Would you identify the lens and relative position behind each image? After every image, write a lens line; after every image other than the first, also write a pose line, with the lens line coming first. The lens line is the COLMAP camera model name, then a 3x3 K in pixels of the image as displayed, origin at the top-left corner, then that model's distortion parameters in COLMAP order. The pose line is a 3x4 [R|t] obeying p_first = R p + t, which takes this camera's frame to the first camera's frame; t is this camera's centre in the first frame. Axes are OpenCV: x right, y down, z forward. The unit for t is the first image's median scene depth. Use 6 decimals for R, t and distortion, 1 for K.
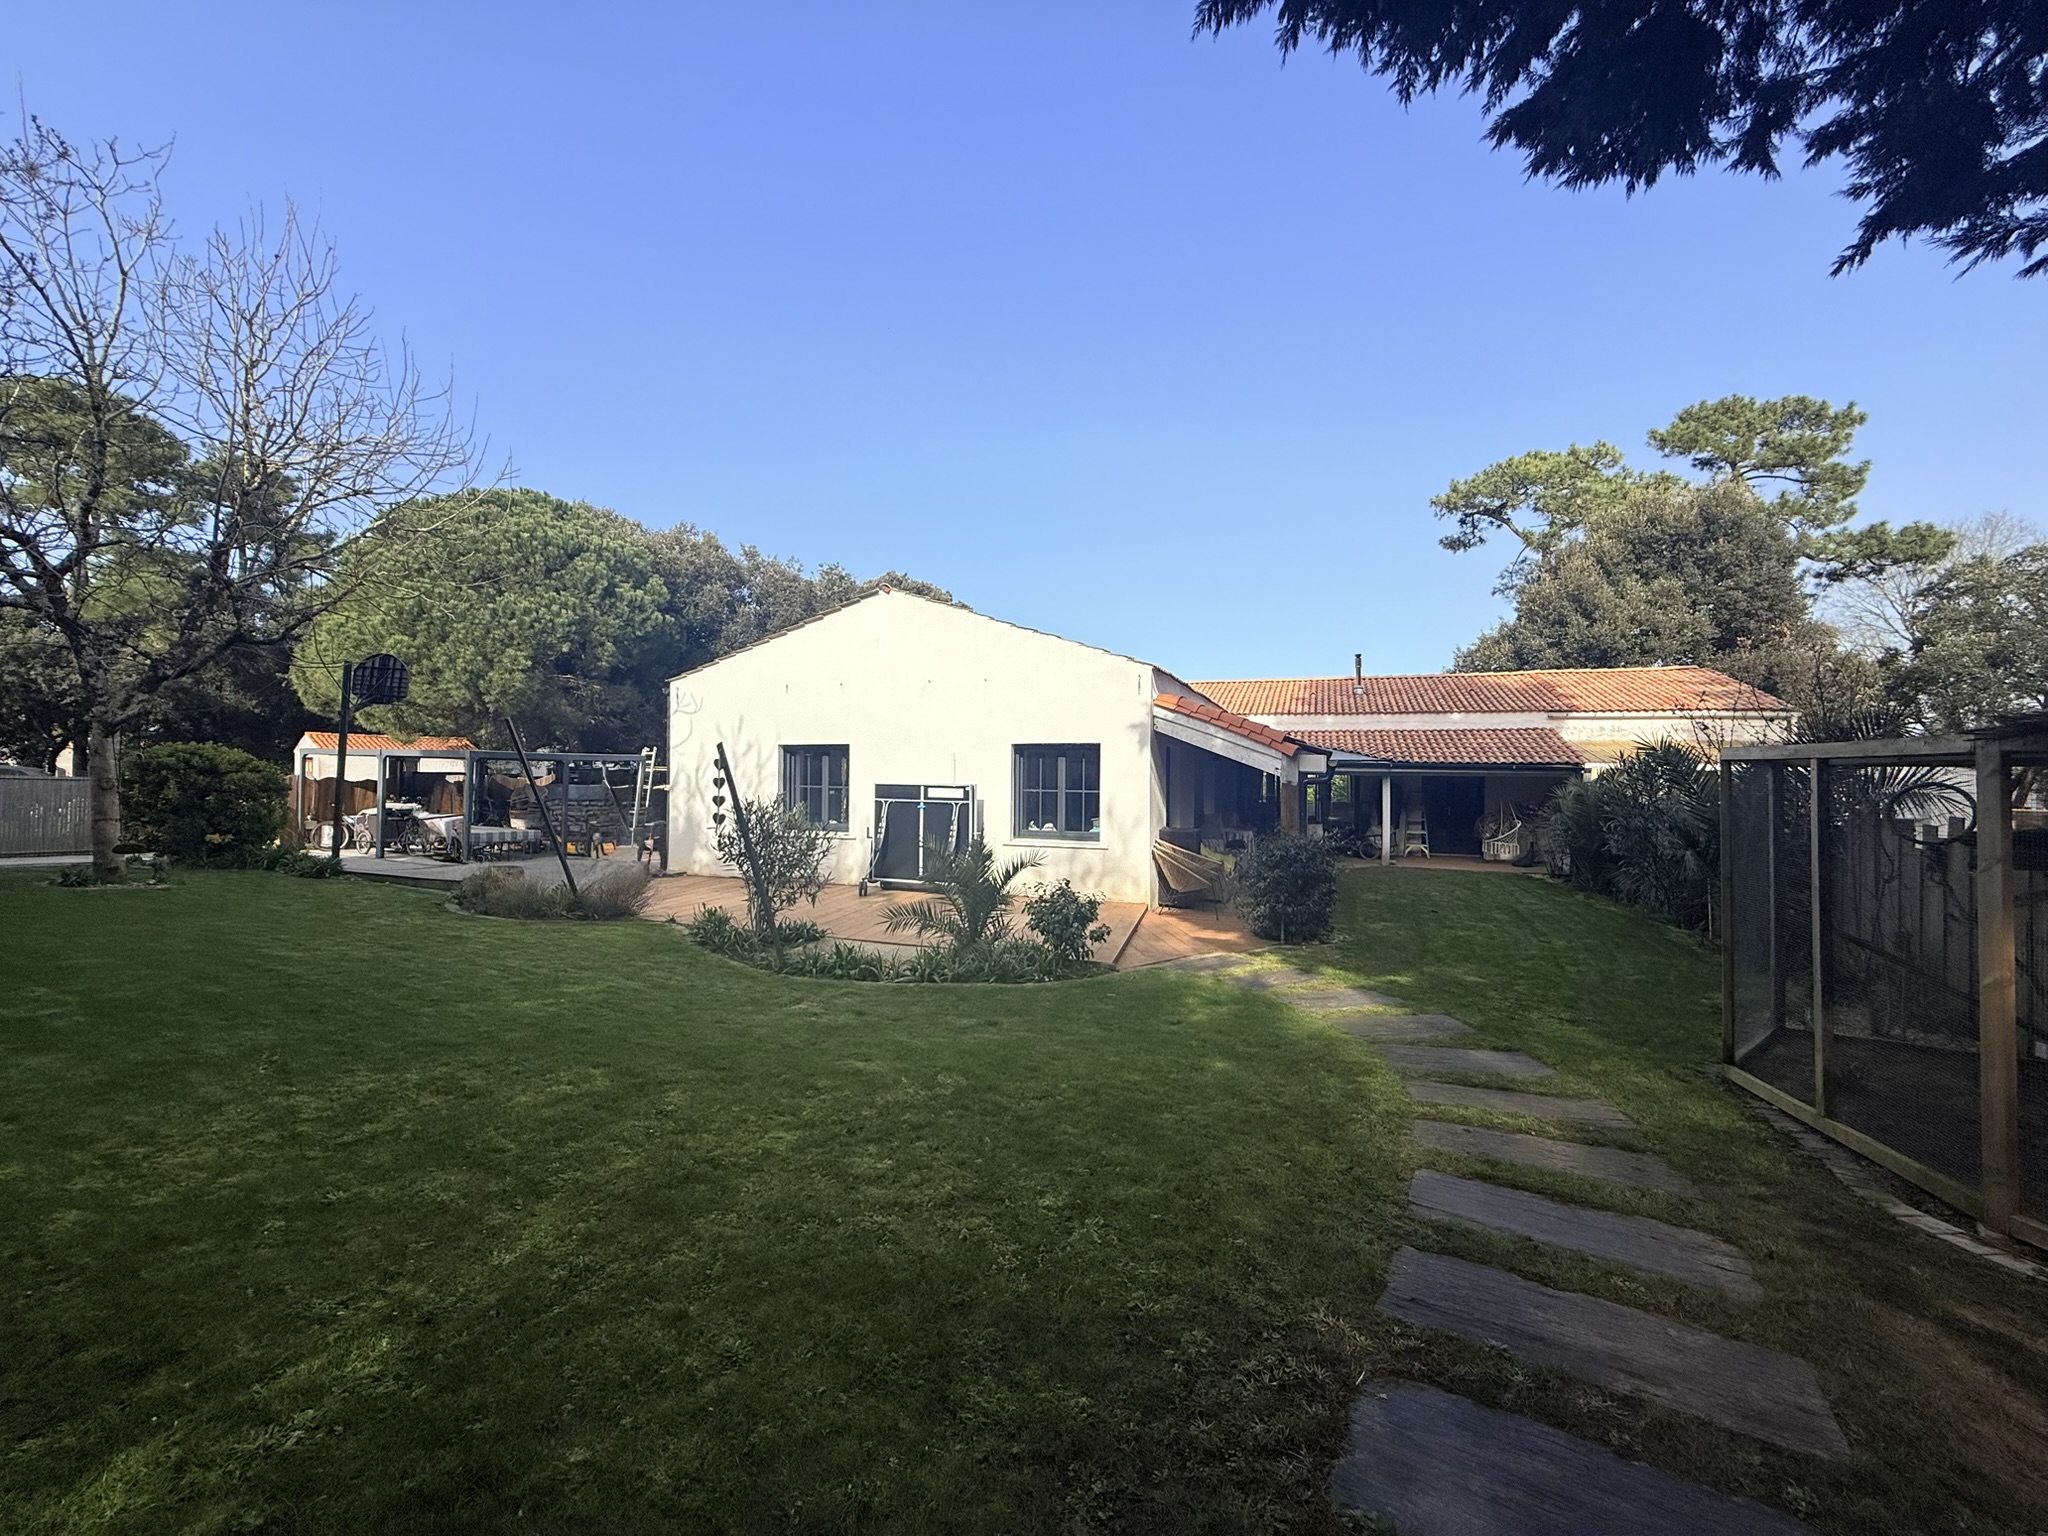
lens RADIAL K [[813.3, 0, 1022.4], [0, 813.3, 767.5], [0, 0, 1]] dist [0.000144, 0.000232]
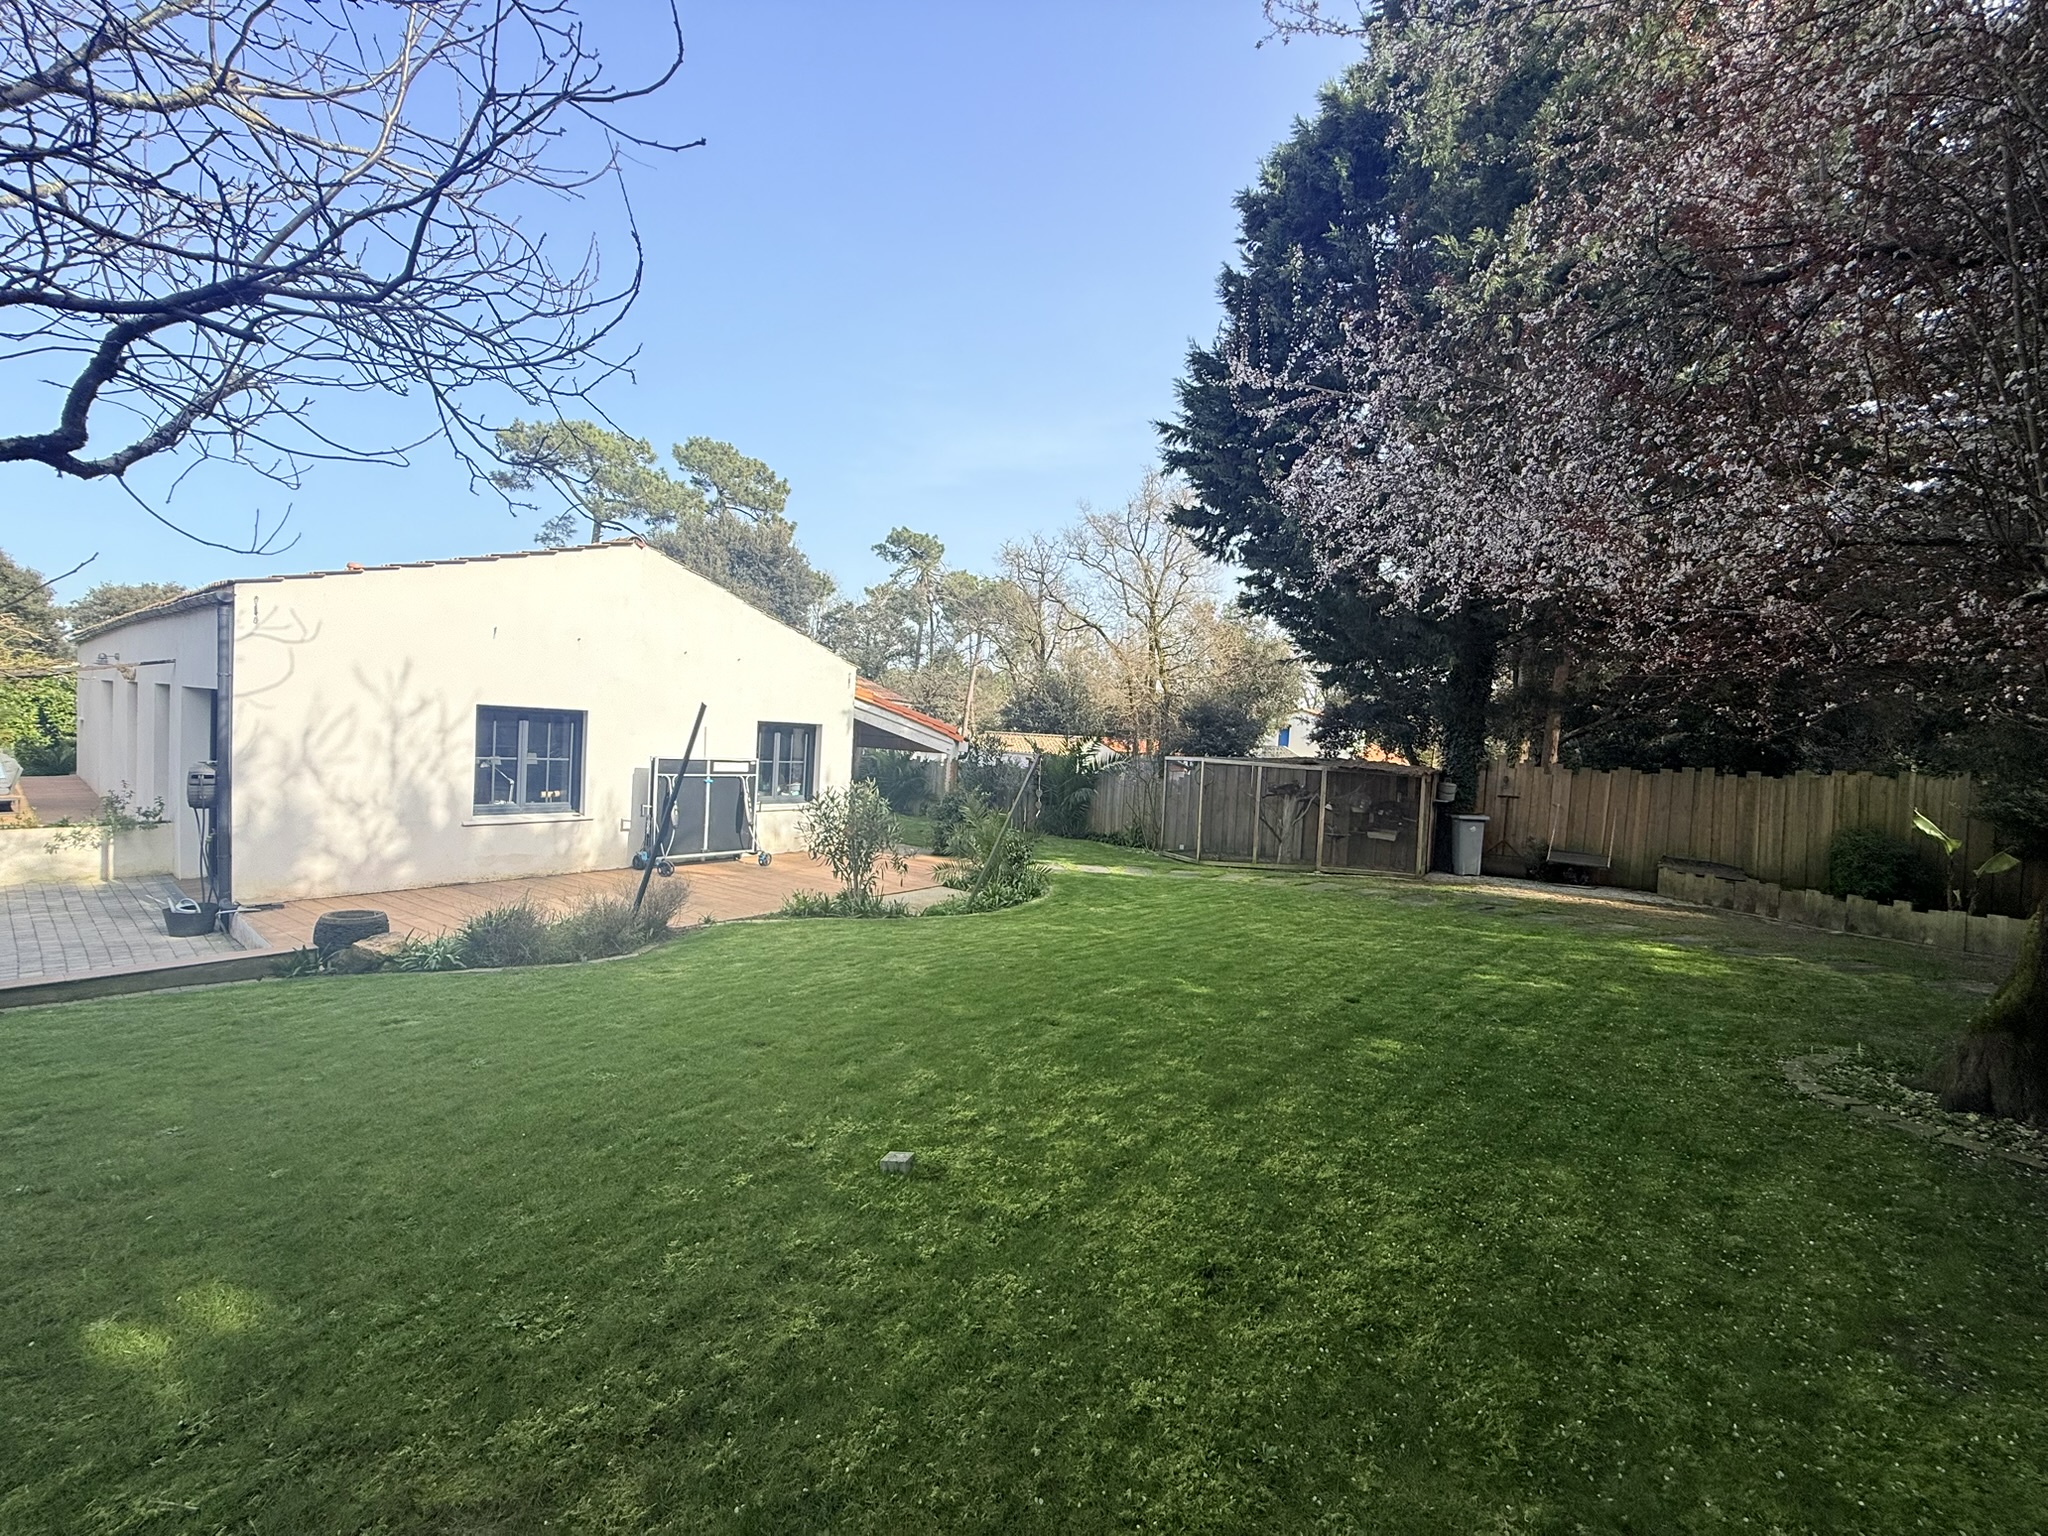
lens RADIAL K [[813.3, 0, 1023.7], [0, 813.3, 768.9], [0, 0, 1]] dist [0.000144, 0.000232]
pose [[0.301471, -0.026670, 0.953102, -0.590365], [-0.059949, 0.997101, 0.046863, -0.022818], [-0.951589, -0.071265, 0.298998, 0.194923]]
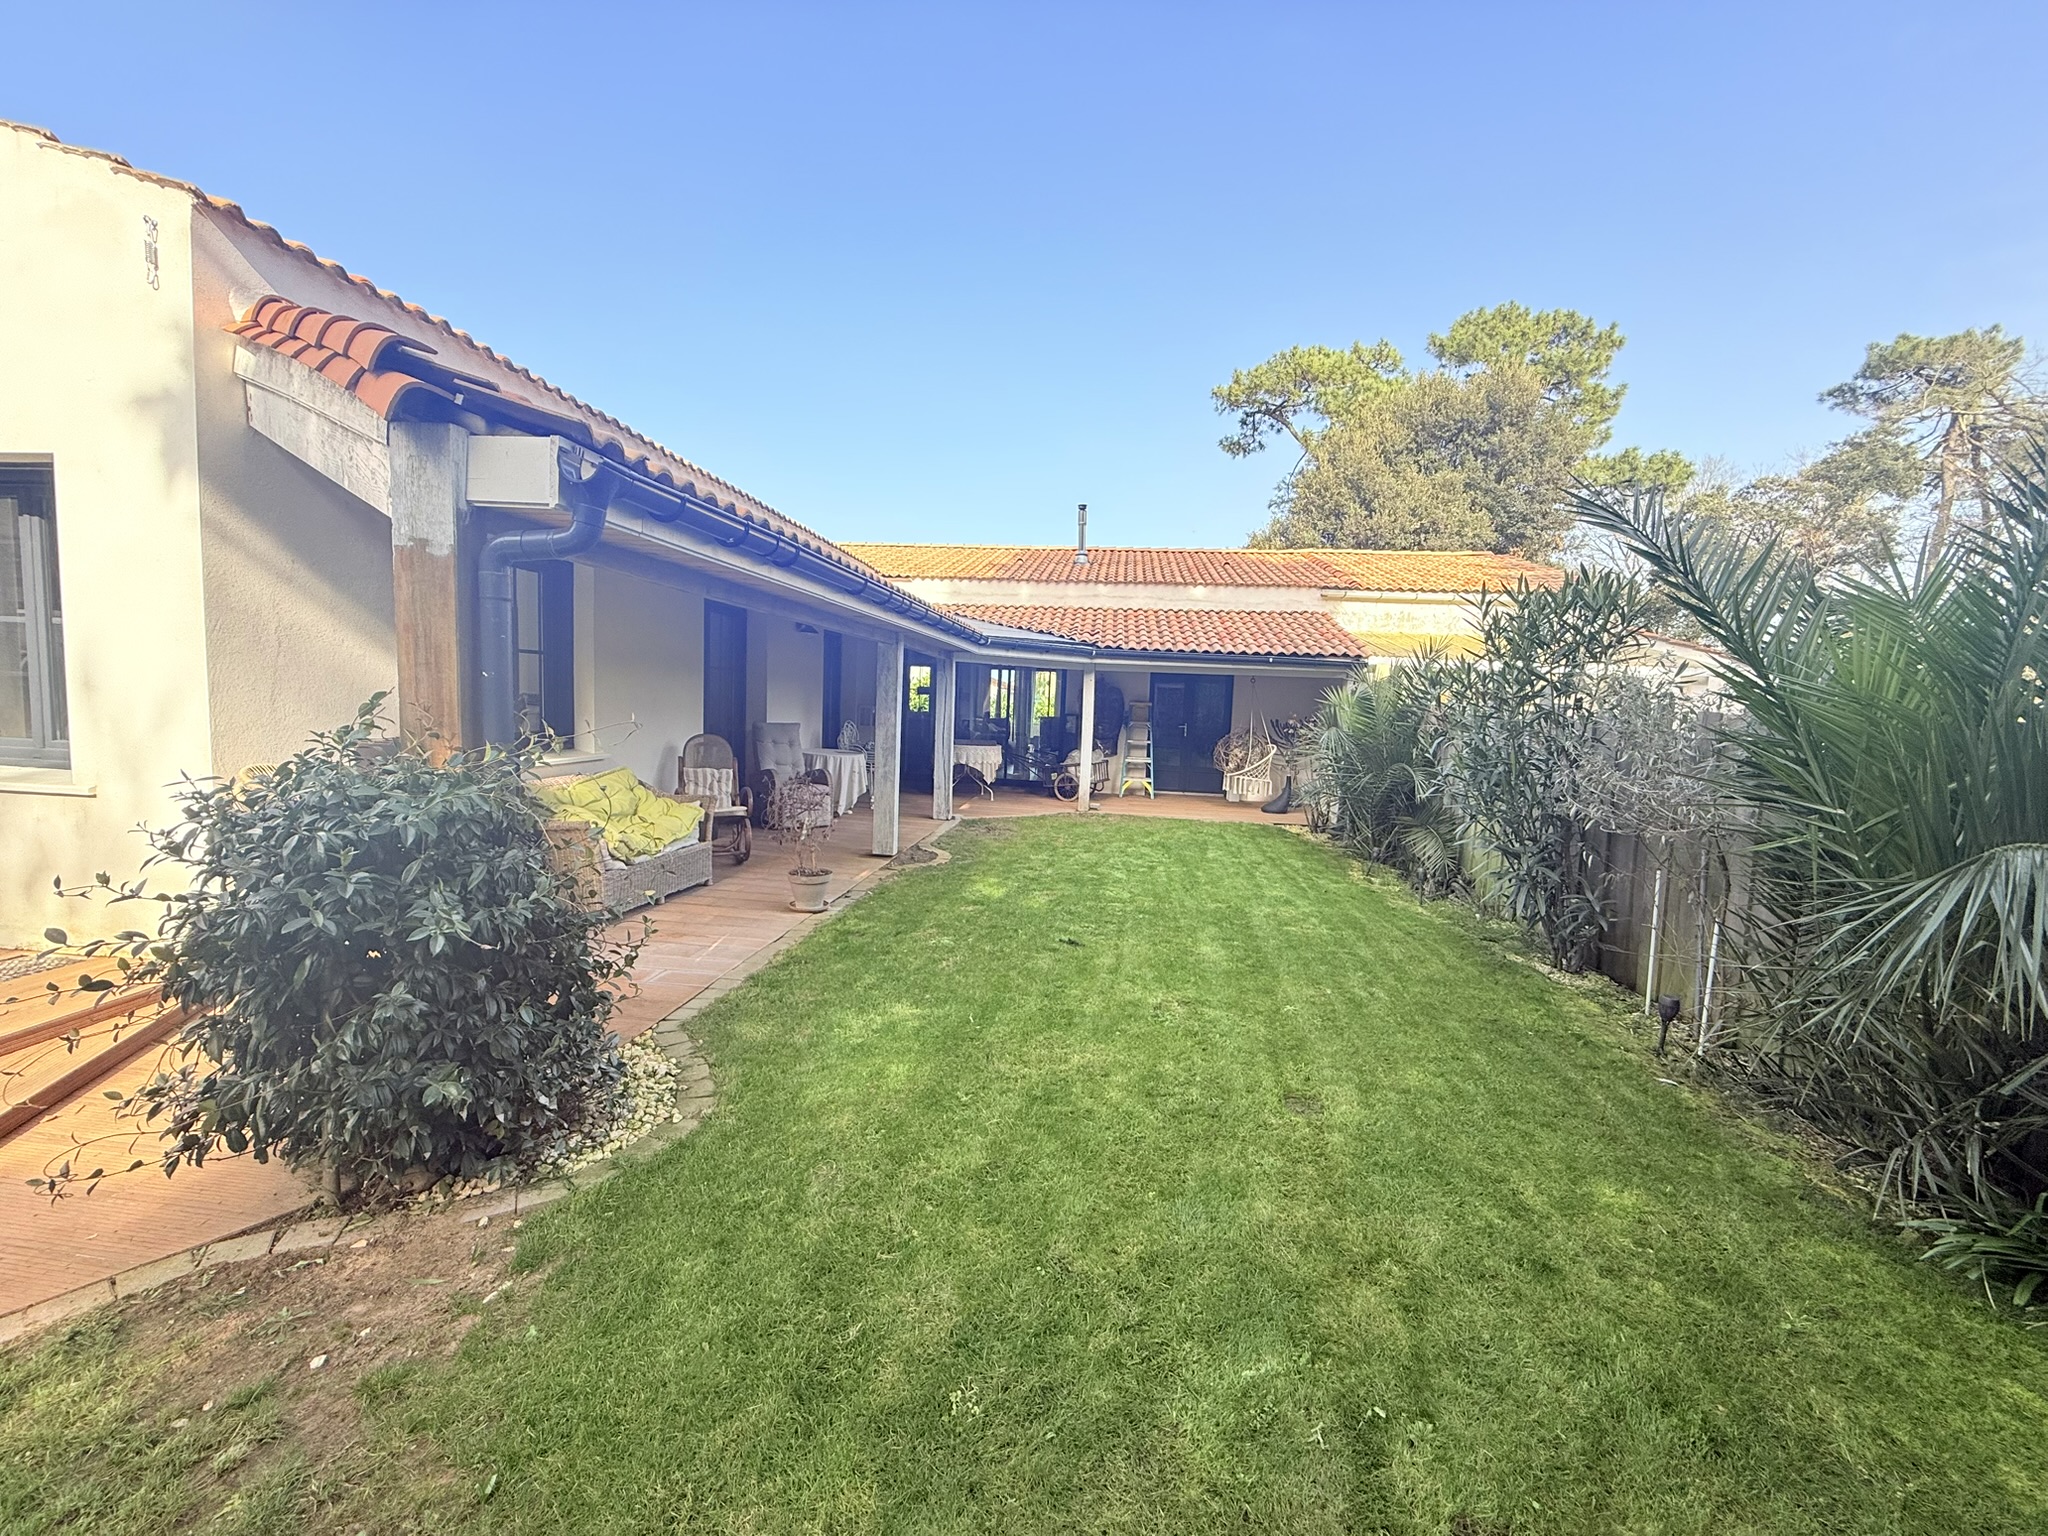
lens RADIAL K [[813.3, 0, 1016.4], [0, 813.3, 766.0], [0, 0, 1]] dist [0.000144, 0.000232]
pose [[0.973457, 0.009580, 0.228669, 0.227020], [-0.029498, 0.996042, 0.083843, 0.029847], [-0.226961, -0.088363, 0.969887, 0.358698]]
